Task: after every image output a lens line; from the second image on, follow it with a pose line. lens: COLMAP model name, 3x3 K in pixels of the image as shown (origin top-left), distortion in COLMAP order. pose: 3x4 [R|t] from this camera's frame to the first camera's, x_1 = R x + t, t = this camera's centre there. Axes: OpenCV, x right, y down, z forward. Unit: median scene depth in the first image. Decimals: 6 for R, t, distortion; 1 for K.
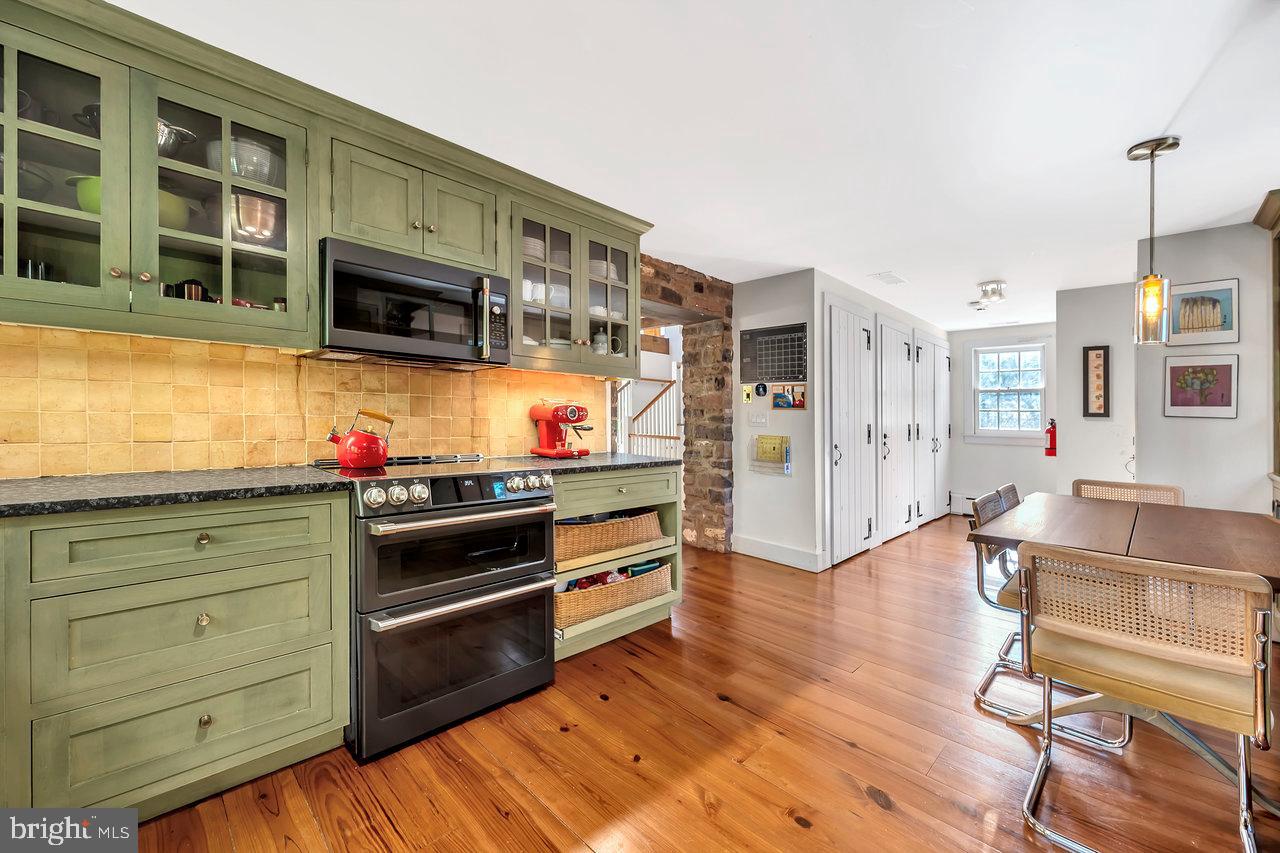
lens RADIAL K [[514.8, 0, 636.2], [0, 514.8, 403.1], [0, 0, 1]] dist [-0.000197, 0.000398]
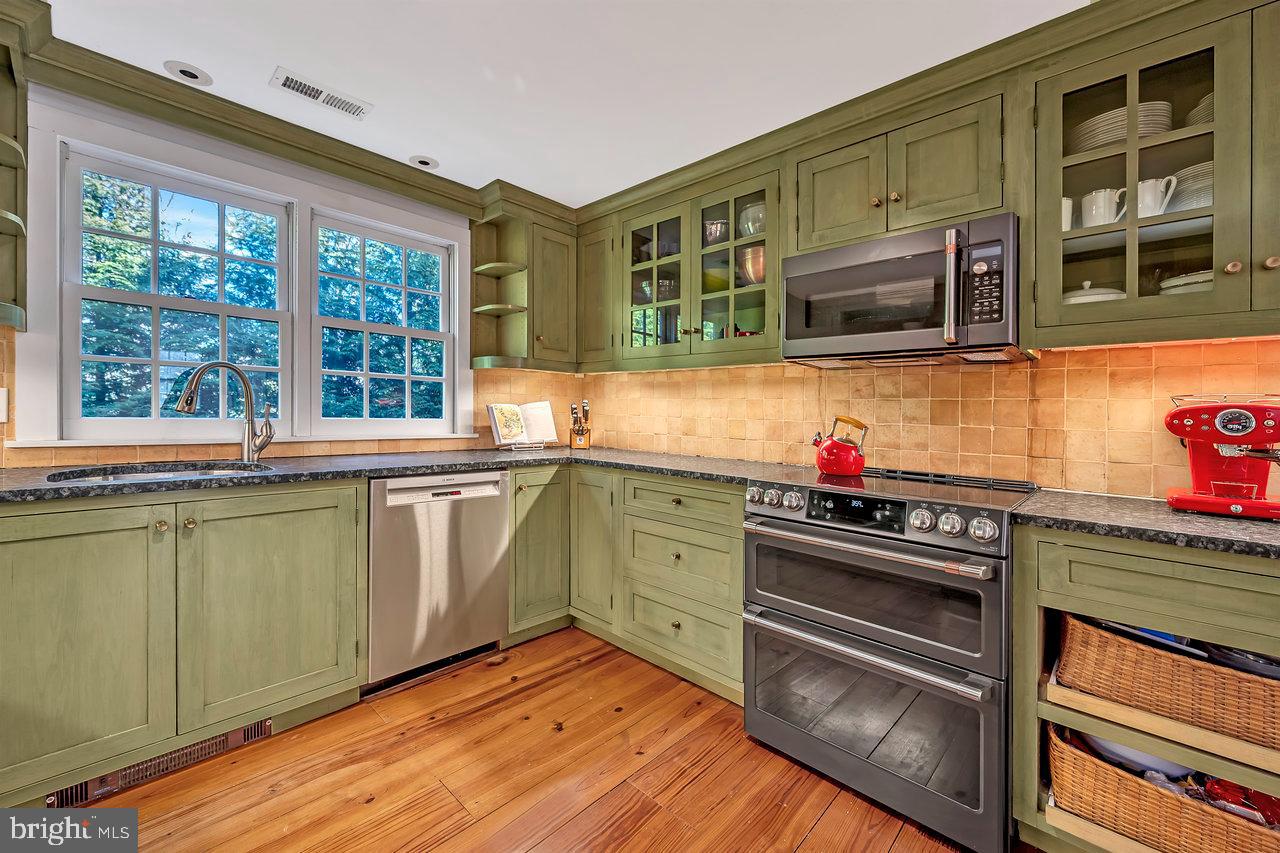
lens RADIAL K [[514.8, 0, 641.1], [0, 514.8, 425.8], [0, 0, 1]] dist [-0.000197, 0.000398]
pose [[0.034957, 0.004199, -0.999380, 0.348280], [0.000310, 0.999991, 0.004213, 0.021750], [0.999389, -0.000458, 0.034955, 0.466900]]
